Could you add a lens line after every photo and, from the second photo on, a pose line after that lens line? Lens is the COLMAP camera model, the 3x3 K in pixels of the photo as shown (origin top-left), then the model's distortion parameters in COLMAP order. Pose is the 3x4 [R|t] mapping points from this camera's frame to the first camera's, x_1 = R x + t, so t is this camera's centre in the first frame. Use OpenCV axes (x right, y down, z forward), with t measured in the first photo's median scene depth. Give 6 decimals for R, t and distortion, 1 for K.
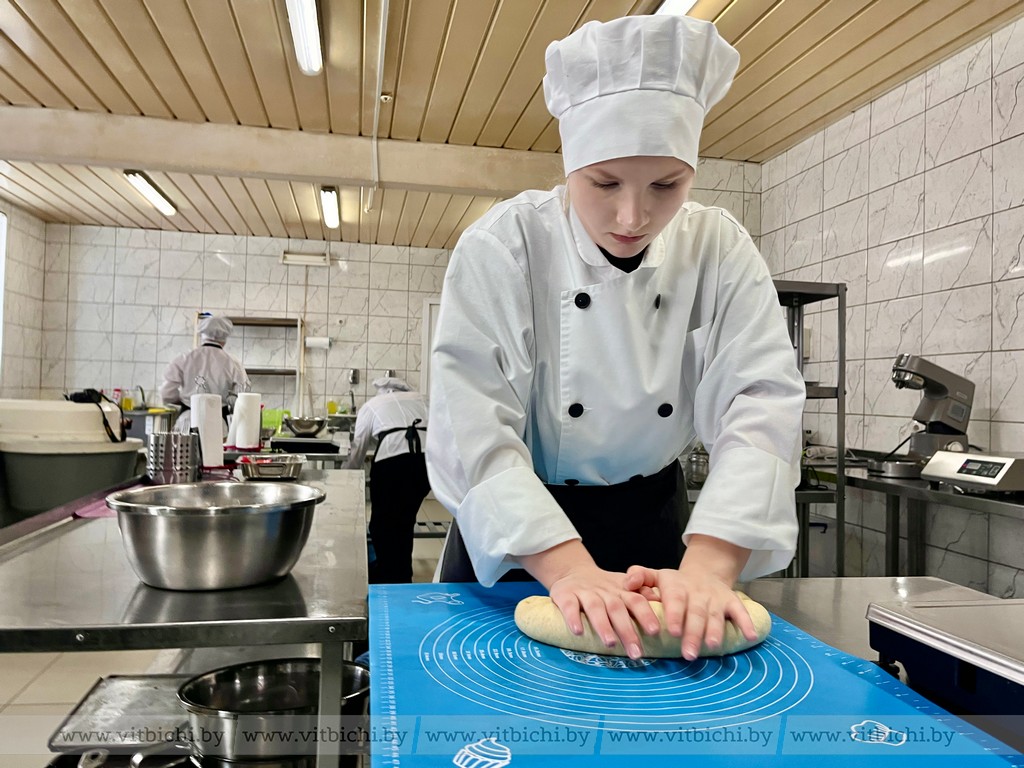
lens RADIAL K [[802.4, 0, 508.9], [0, 802.4, 387.9], [0, 0, 1]] dist [0.071475, -0.094707]
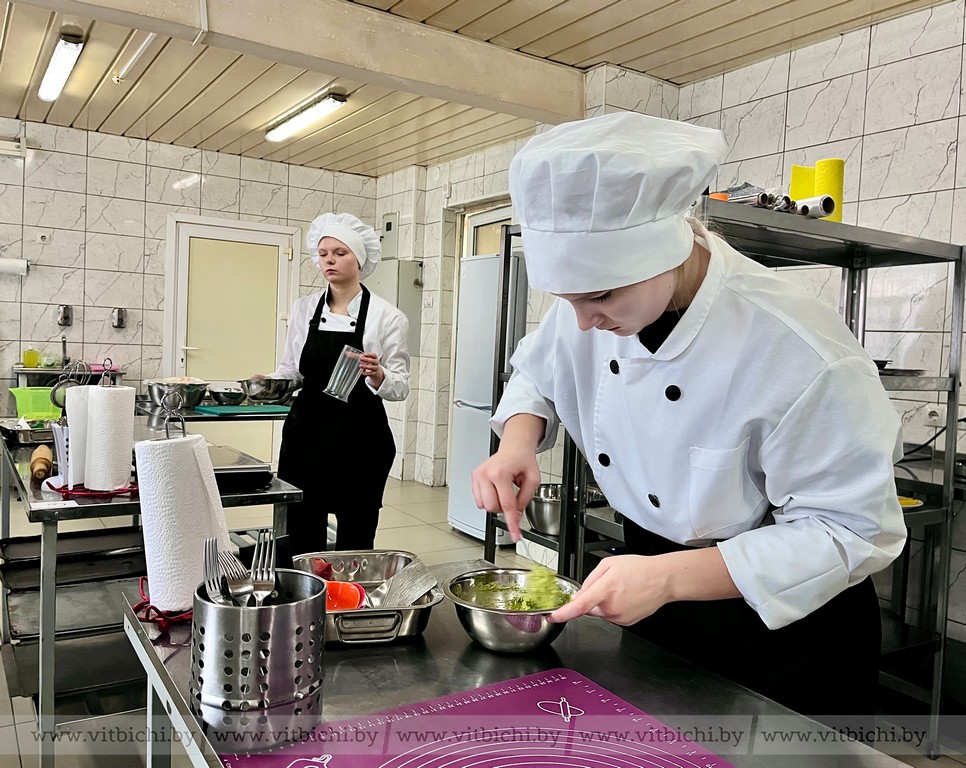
lens RADIAL K [[815.9, 0, 484.6], [0, 815.9, 376.7], [0, 0, 1]] dist [0.011038, -0.009846]
pose [[0.922818, -0.003373, 0.385221, -0.129627], [-0.024534, 0.997417, 0.067505, -0.018379], [-0.384454, -0.071746, 0.920352, 0.178370]]
